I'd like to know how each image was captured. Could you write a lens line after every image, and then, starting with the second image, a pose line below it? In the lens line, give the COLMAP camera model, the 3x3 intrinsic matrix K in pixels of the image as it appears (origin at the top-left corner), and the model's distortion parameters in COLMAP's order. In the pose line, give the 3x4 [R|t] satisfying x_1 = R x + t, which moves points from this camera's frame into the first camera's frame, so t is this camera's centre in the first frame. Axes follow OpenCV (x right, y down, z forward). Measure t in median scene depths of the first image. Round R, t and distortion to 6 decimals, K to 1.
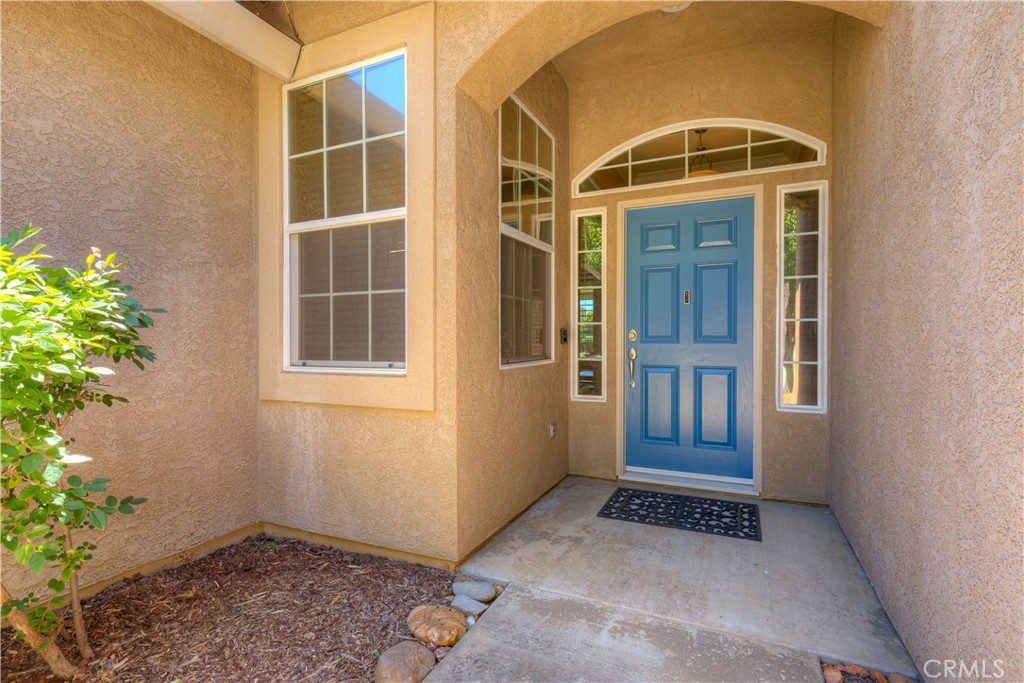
lens RADIAL K [[491.2, 0, 508.3], [0, 491.2, 343.7], [0, 0, 1]] dist [0.003420, -0.000042]
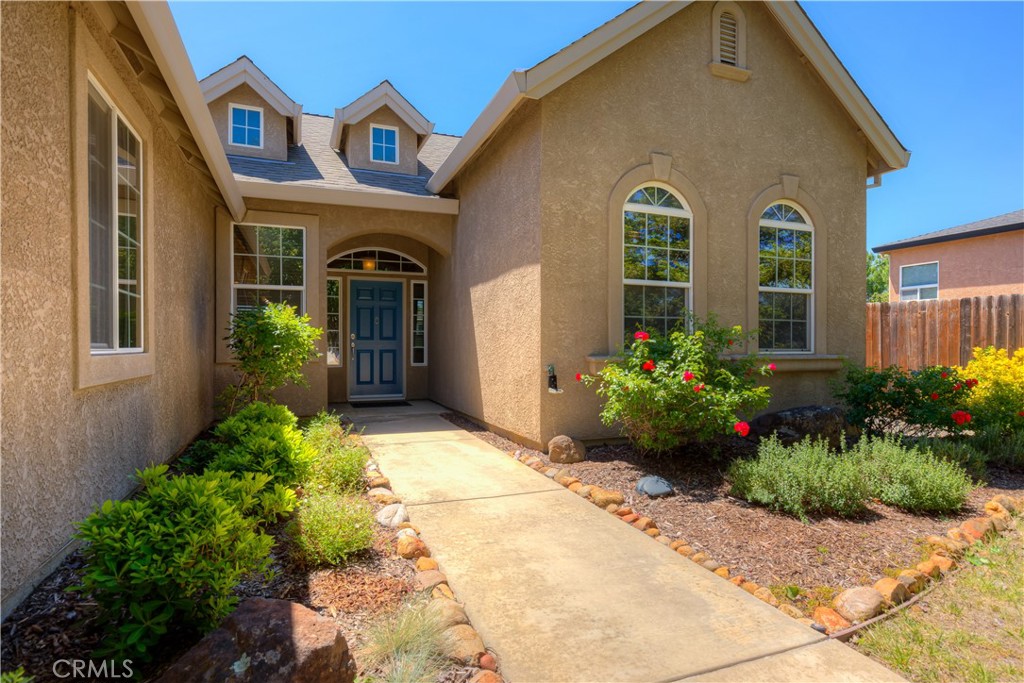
lens RADIAL K [[558.9, 0, 517.5], [0, 558.9, 343.1], [0, 0, 1]] dist [-0.002044, 0.000061]
pose [[0.687306, 0.002374, 0.726364, -1.149895], [0.007379, 0.999920, -0.010251, 0.046565], [-0.726330, 0.012405, 0.687234, -1.365929]]
